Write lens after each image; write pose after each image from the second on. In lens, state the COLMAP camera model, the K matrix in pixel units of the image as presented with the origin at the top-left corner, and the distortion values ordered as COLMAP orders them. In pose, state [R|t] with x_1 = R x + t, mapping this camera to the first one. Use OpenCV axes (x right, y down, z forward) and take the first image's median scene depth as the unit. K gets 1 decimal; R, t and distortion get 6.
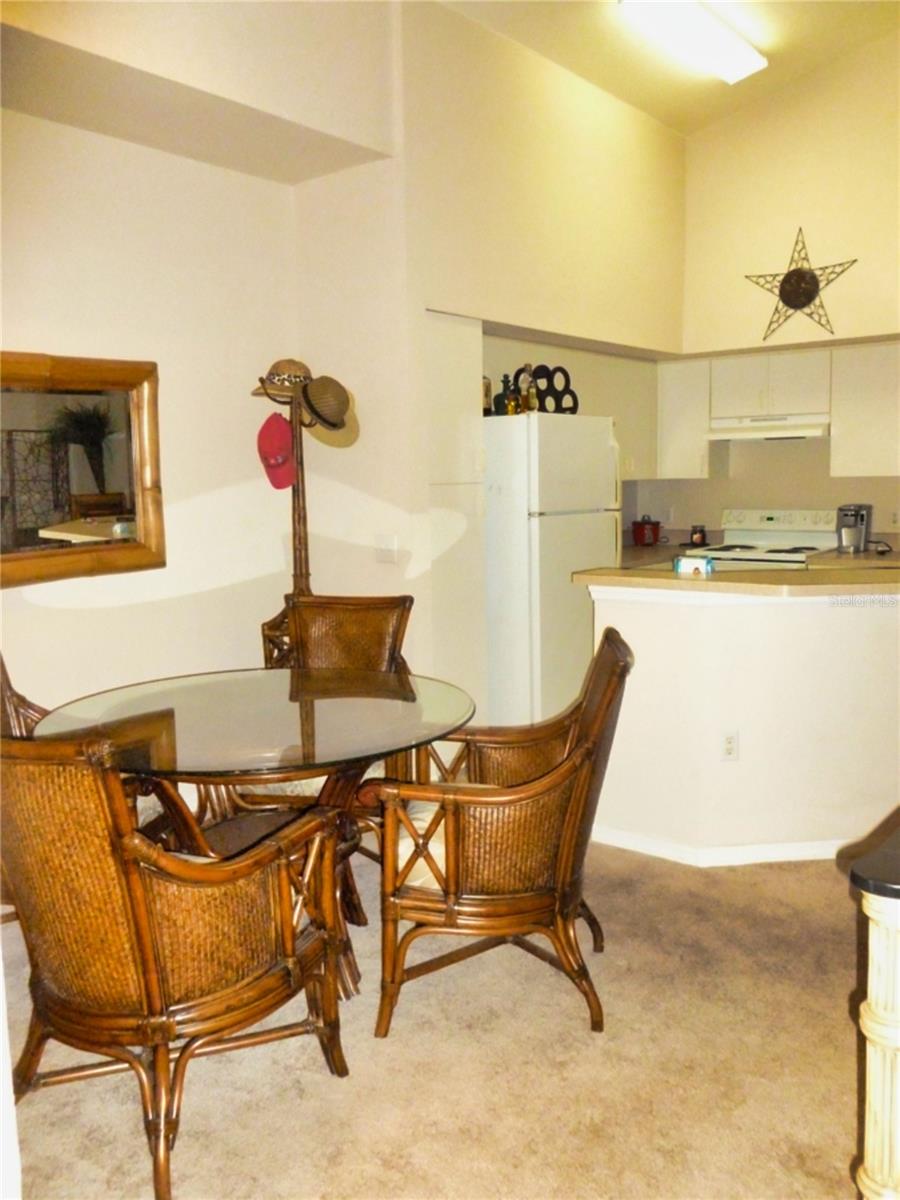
lens RADIAL K [[978.0, 0, 450.0], [0, 978.0, 600.0], [0, 0, 1]] dist [-0.055521, -0.002870]
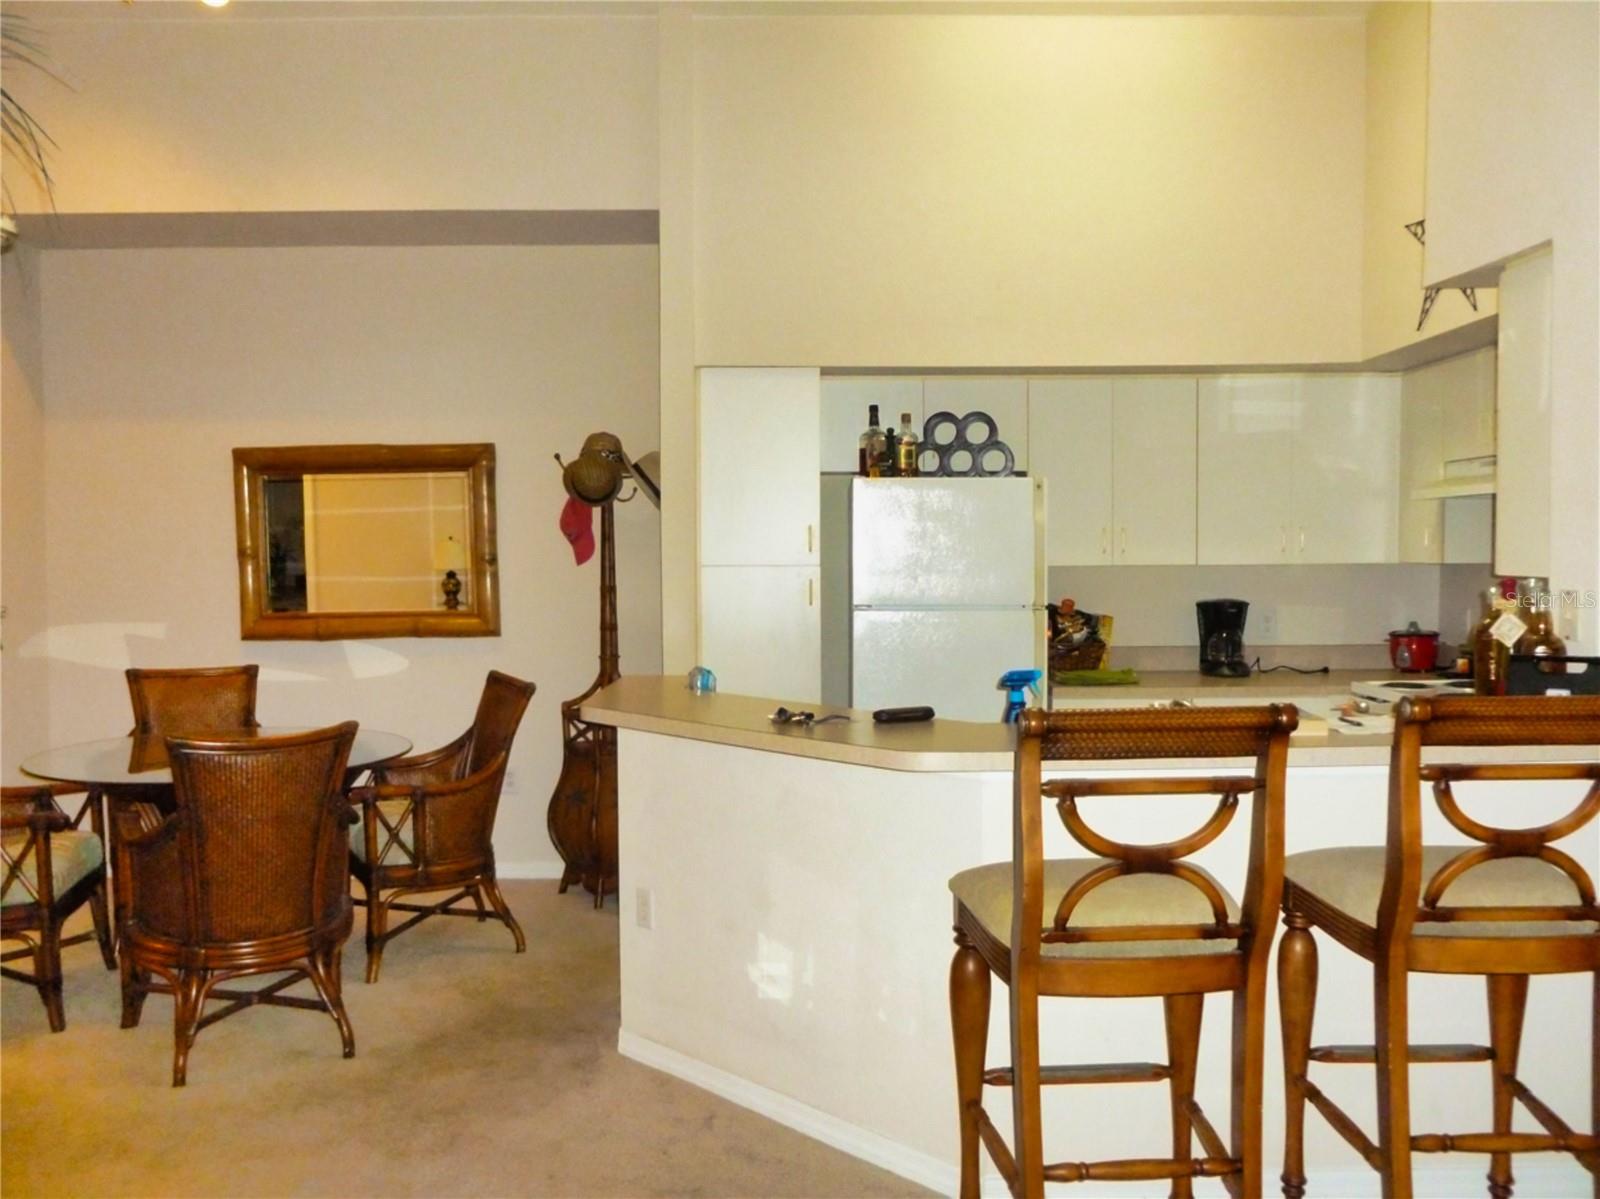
lens RADIAL K [[1304.0, 0, 800.0], [0, 1304.0, 599.5], [0, 0, 1]] dist [-0.055521, -0.002870]
pose [[0.618983, 0.046680, -0.784016, 0.832572], [-0.118180, 0.992402, -0.034216, -0.052757], [0.776462, 0.113834, 0.619797, 0.323177]]
